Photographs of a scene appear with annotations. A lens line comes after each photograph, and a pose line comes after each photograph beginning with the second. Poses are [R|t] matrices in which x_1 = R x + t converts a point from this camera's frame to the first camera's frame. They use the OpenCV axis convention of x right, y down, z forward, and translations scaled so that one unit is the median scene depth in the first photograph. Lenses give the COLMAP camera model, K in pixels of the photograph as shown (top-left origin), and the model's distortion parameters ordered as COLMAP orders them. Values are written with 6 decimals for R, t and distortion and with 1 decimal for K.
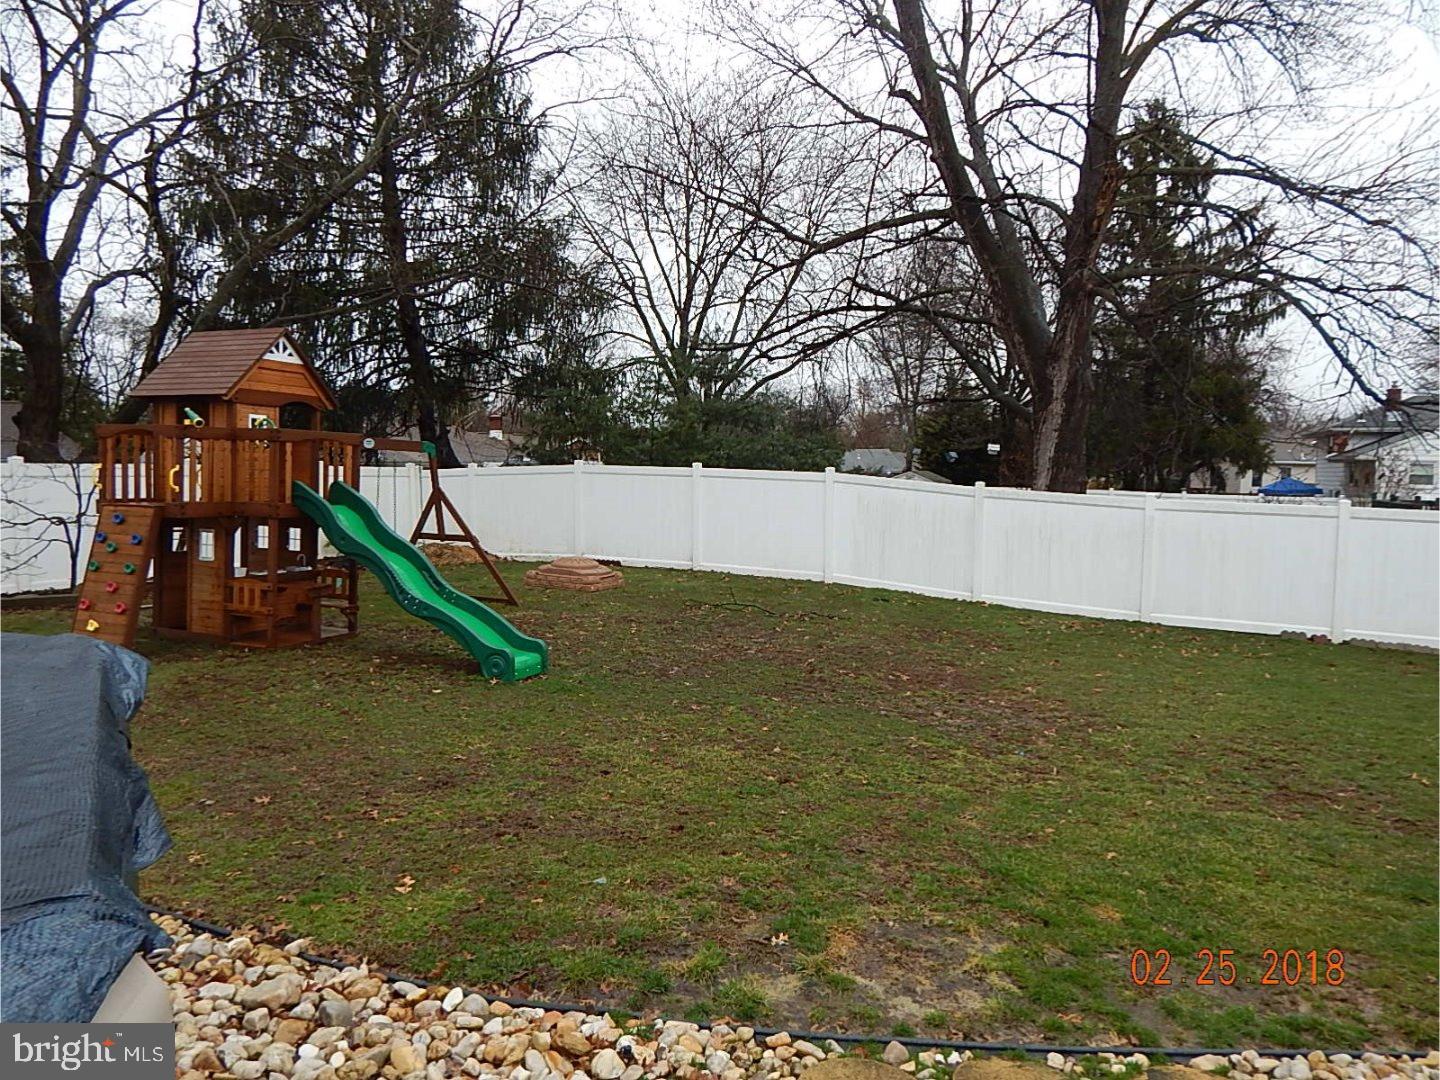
lens RADIAL K [[960.3, 0, 727.8], [0, 960.3, 537.5], [0, 0, 1]] dist [0.013069, -0.009543]
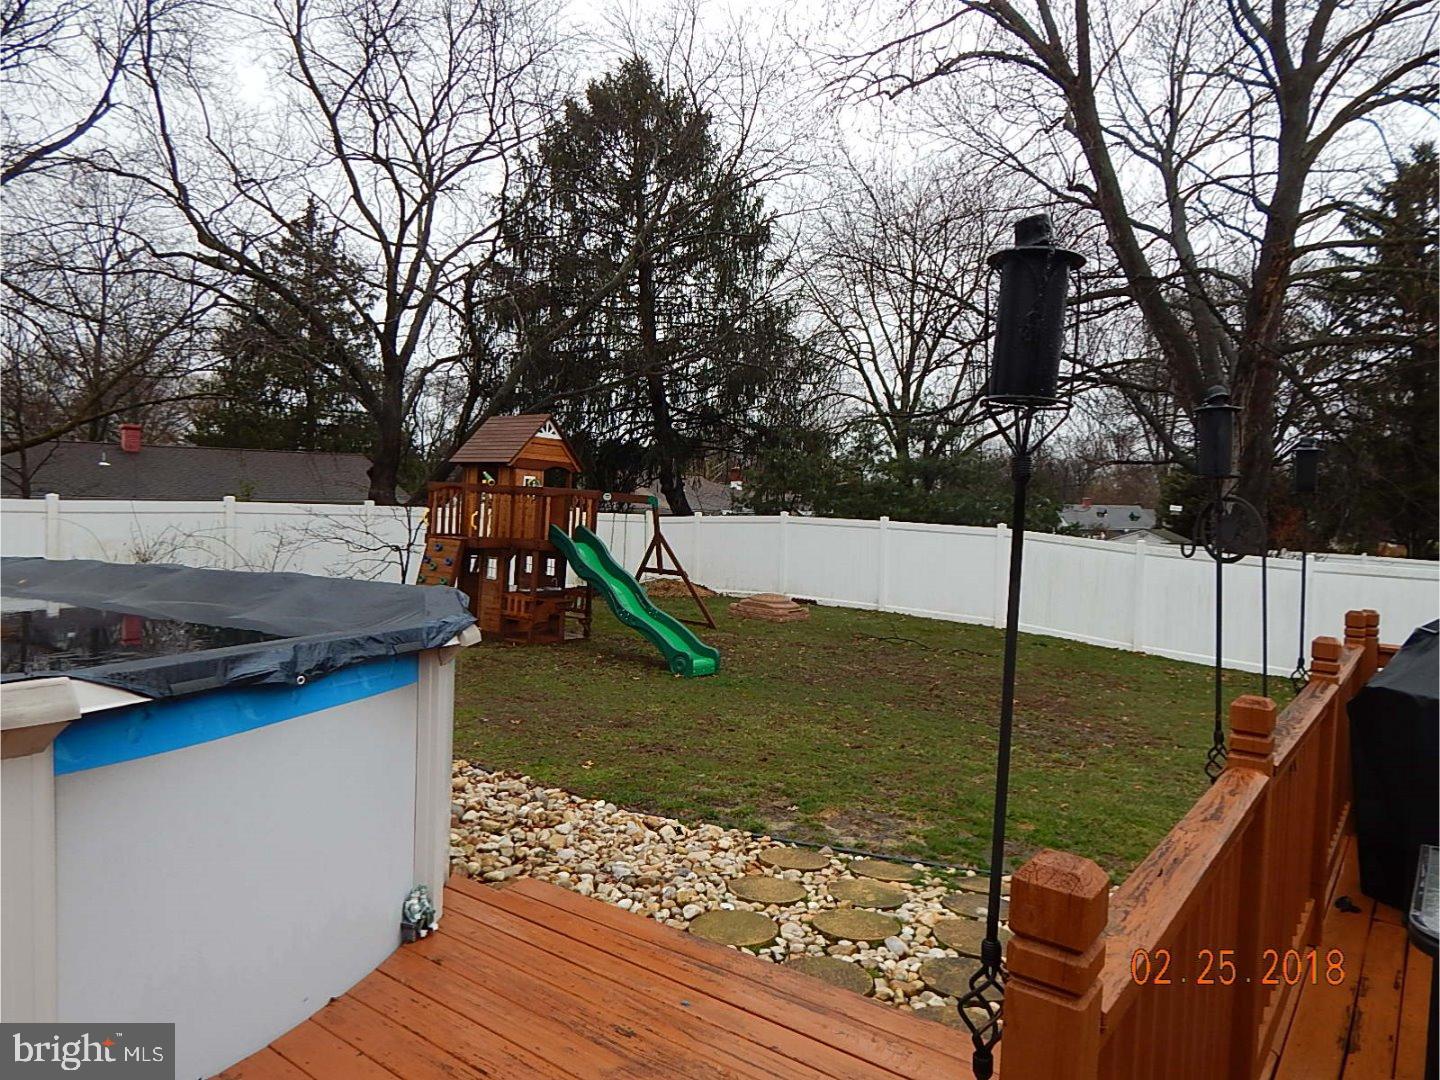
lens RADIAL K [[960.3, 0, 713.7], [0, 960.3, 542.3], [0, 0, 1]] dist [0.013069, -0.009543]
pose [[0.963216, 0.029789, -0.267071, 0.083296], [-0.042354, 0.998244, -0.041410, 0.008776], [0.265369, 0.051198, 0.962787, -0.153905]]
